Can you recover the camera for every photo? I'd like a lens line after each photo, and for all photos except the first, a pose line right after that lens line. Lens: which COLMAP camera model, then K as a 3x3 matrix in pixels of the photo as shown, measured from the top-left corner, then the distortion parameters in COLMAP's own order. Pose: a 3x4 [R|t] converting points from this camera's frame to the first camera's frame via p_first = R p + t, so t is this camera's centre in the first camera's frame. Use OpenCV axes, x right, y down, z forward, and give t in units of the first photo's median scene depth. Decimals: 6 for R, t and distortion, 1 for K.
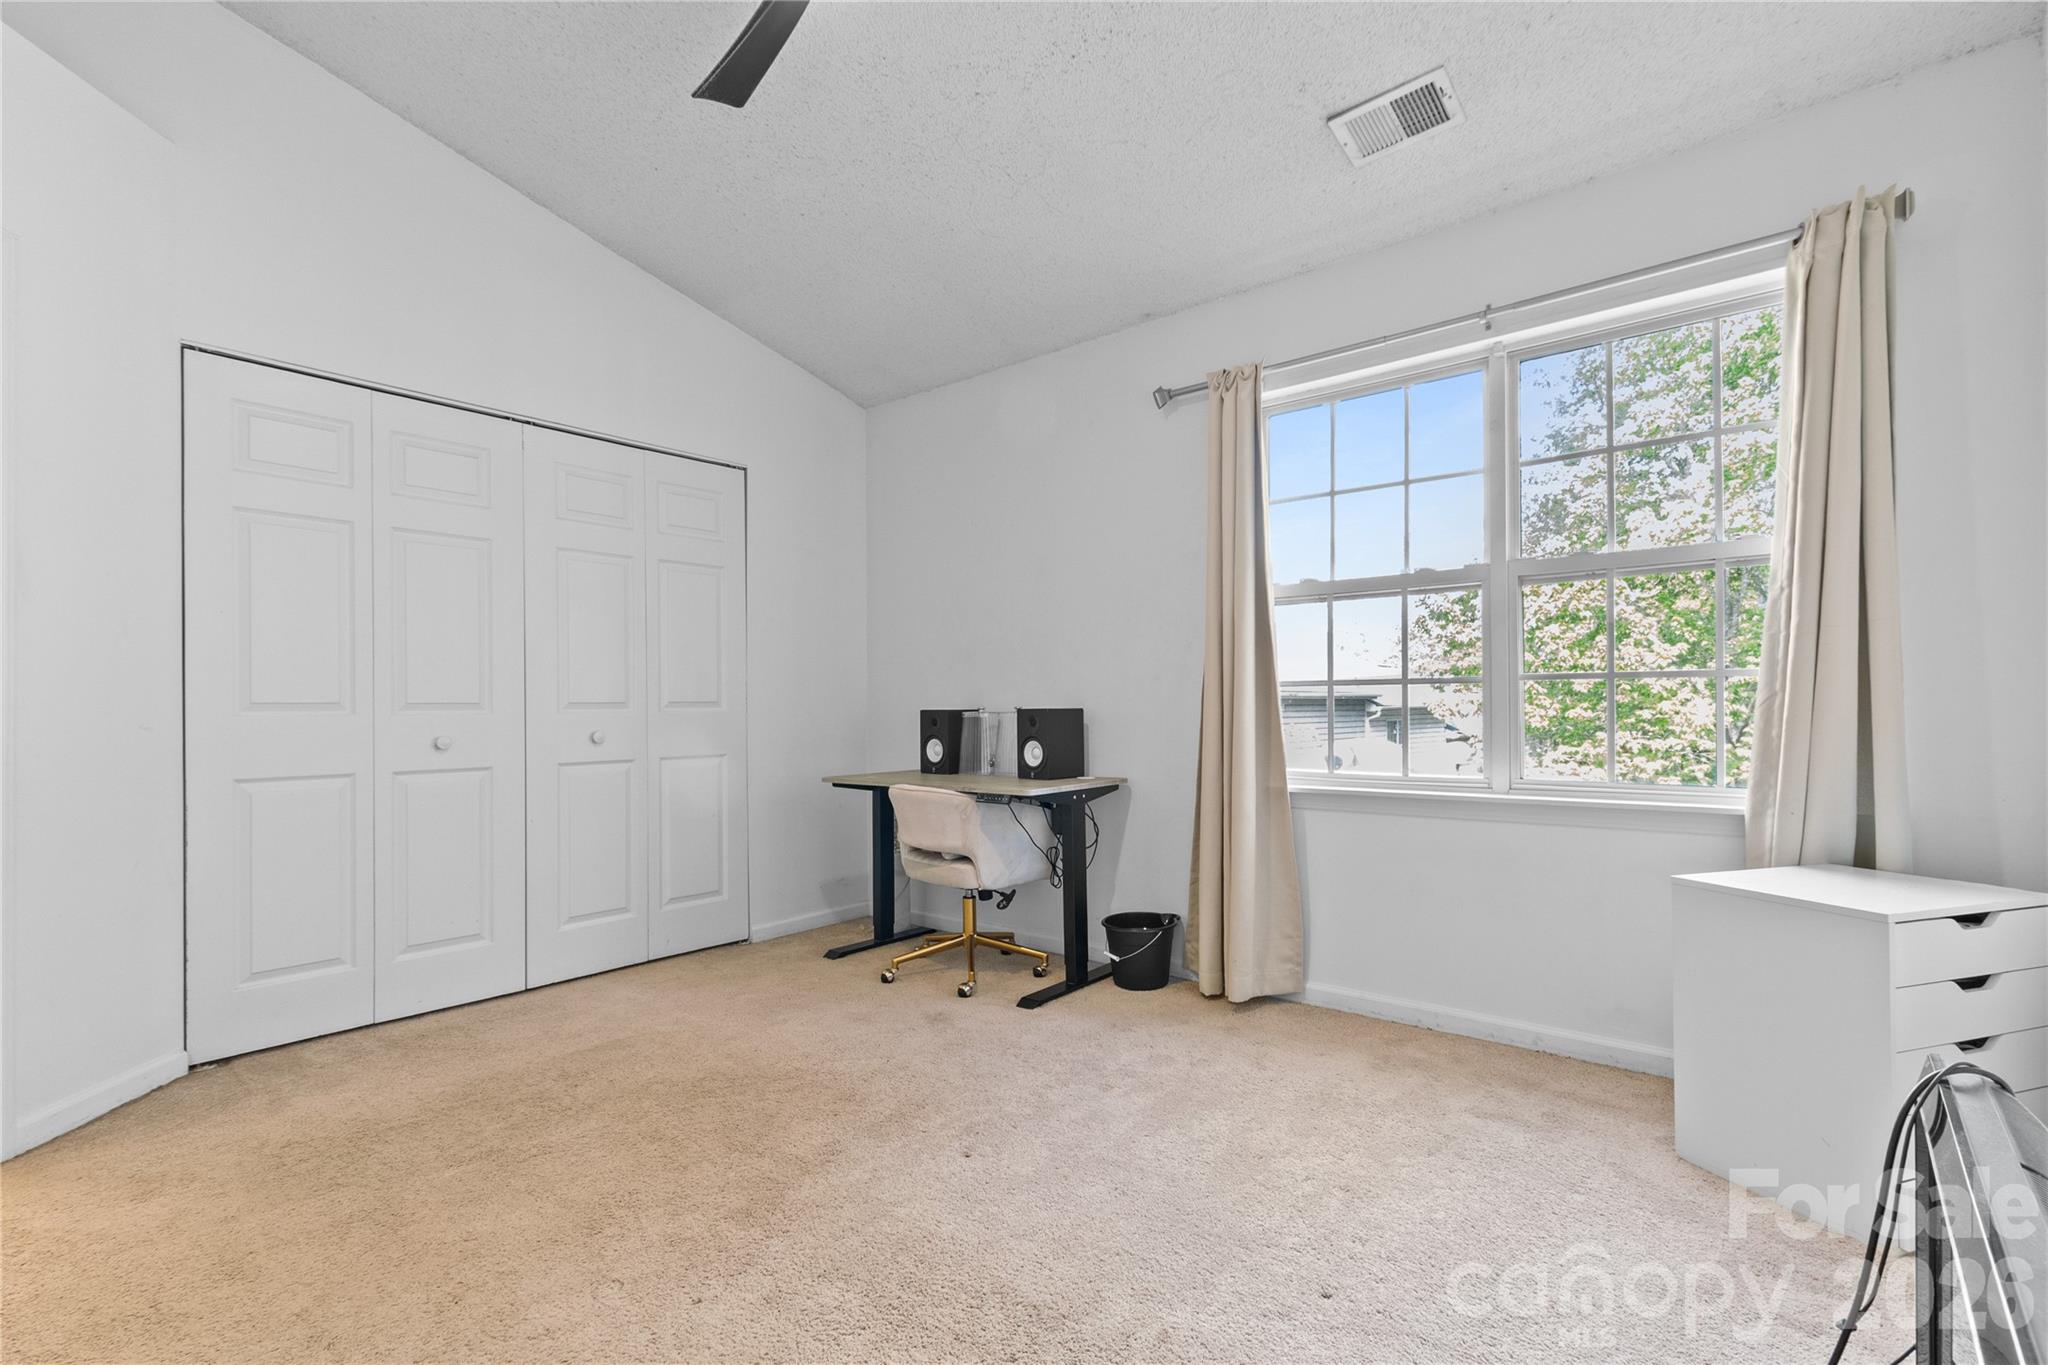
lens RADIAL K [[941.2, 0, 1032.9], [0, 941.2, 691.2], [0, 0, 1]] dist [0.002009, 0.000025]
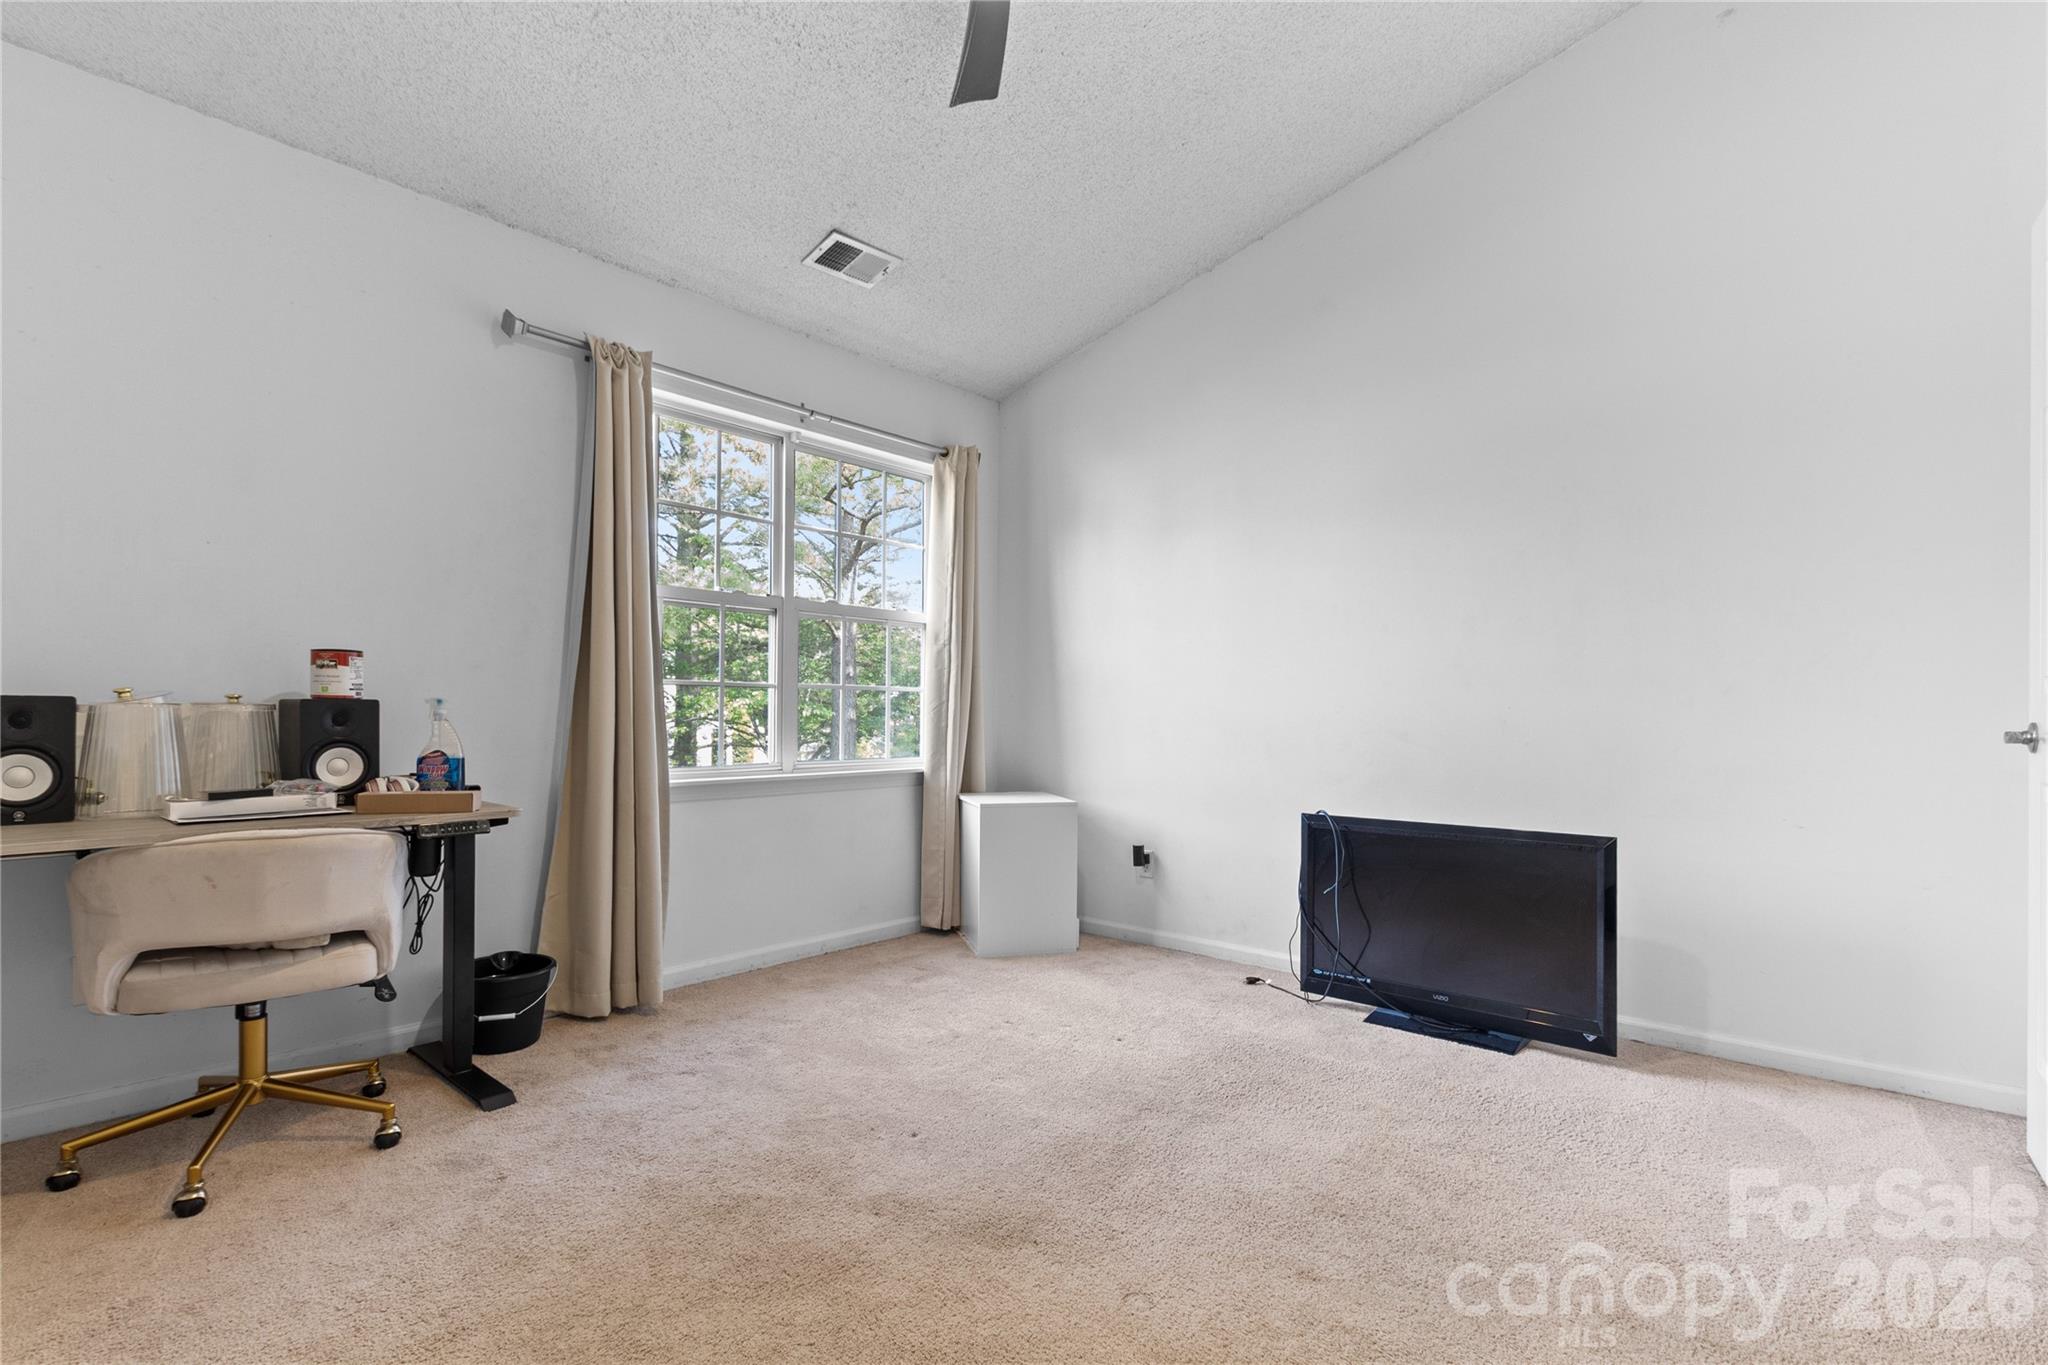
lens RADIAL K [[941.2, 0, 1028.6], [0, 941.2, 697.1], [0, 0, 1]] dist [0.002009, 0.000025]
pose [[0.020770, 0.026903, 0.999422, -0.738829], [-0.028815, 0.999239, -0.026299, 0.024685], [-0.999369, -0.028252, 0.021530, 0.579639]]
